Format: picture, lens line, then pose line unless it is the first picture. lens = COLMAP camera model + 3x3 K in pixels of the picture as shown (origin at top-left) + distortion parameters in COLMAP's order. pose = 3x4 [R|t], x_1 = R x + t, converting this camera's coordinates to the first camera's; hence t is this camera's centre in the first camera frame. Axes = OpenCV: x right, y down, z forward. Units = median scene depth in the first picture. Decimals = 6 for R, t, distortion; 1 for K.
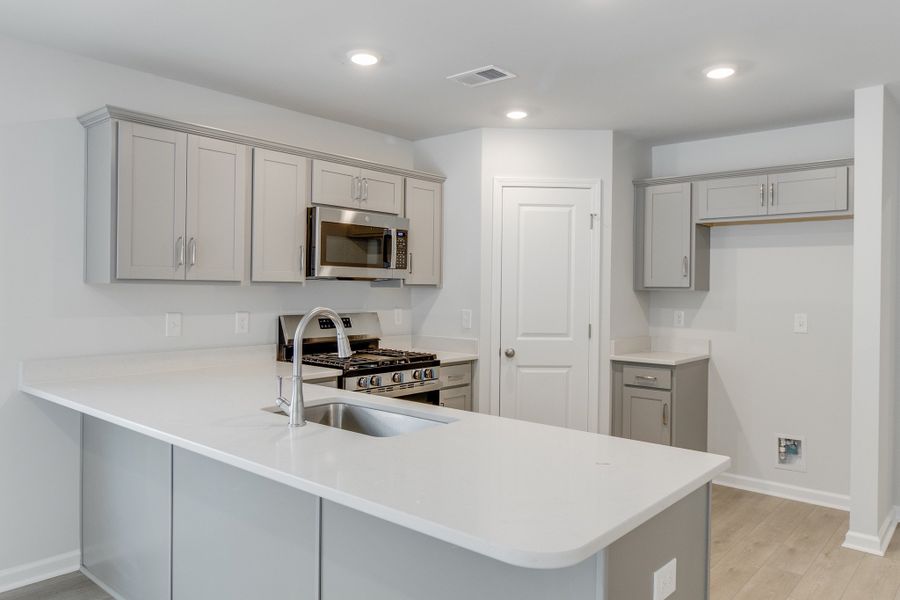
lens RADIAL K [[675.5, 0, 451.7], [0, 675.5, 291.0], [0, 0, 1]] dist [-0.001690, -0.004719]
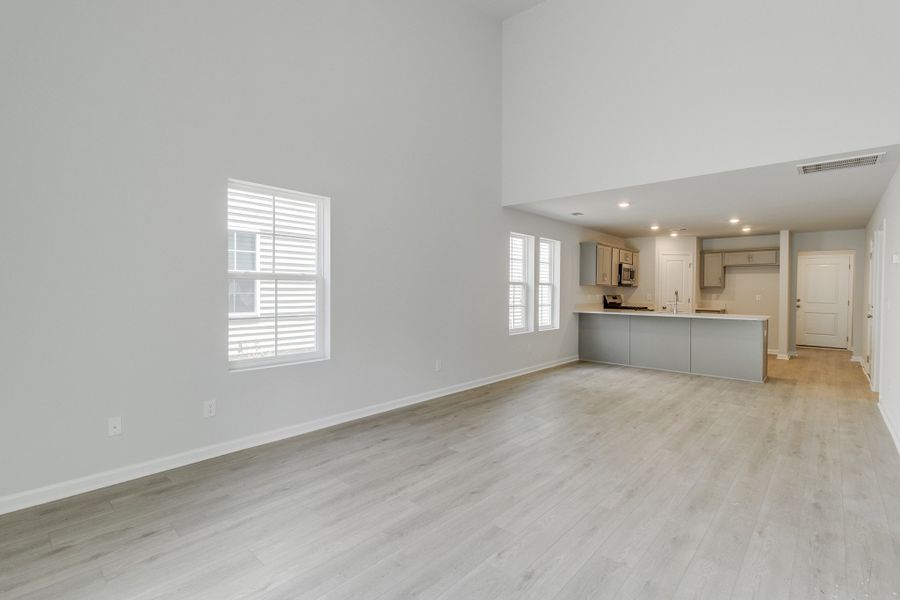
lens RADIAL K [[417.1, 0, 449.4], [0, 417.1, 296.8], [0, 0, 1]] dist [-0.003384, 0.000347]
pose [[0.999394, -0.001738, -0.034763, -0.856710], [0.002091, 0.999947, 0.010120, 0.019913], [0.034743, -0.010186, 0.999344, -0.995213]]
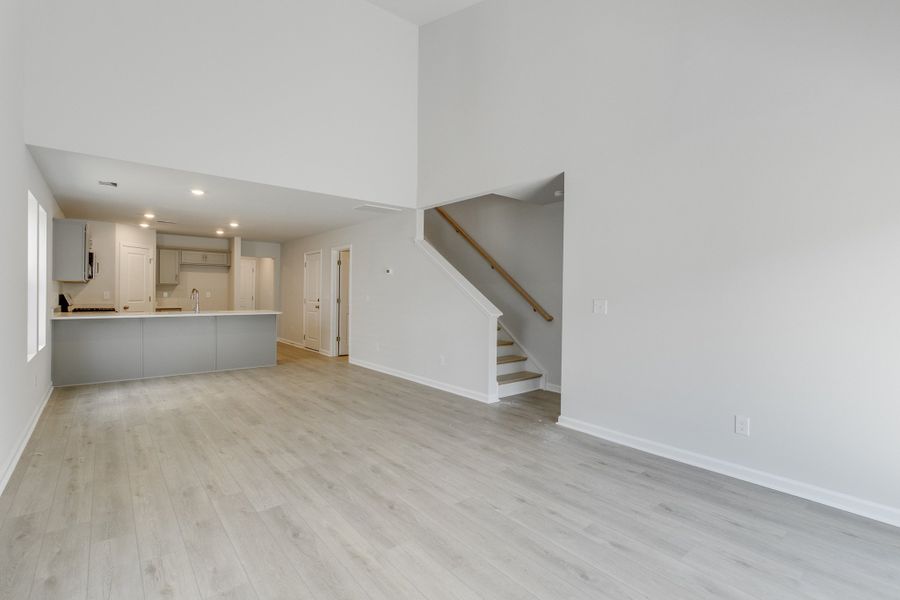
lens RADIAL K [[418.7, 0, 456.3], [0, 418.7, 295.4], [0, 0, 1]] dist [0.003216, 0.001309]
pose [[0.165774, -0.012910, 0.986079, -1.396060], [-0.003555, 0.999900, 0.013688, 0.014821], [-0.986157, -0.005774, 0.165711, -0.563485]]
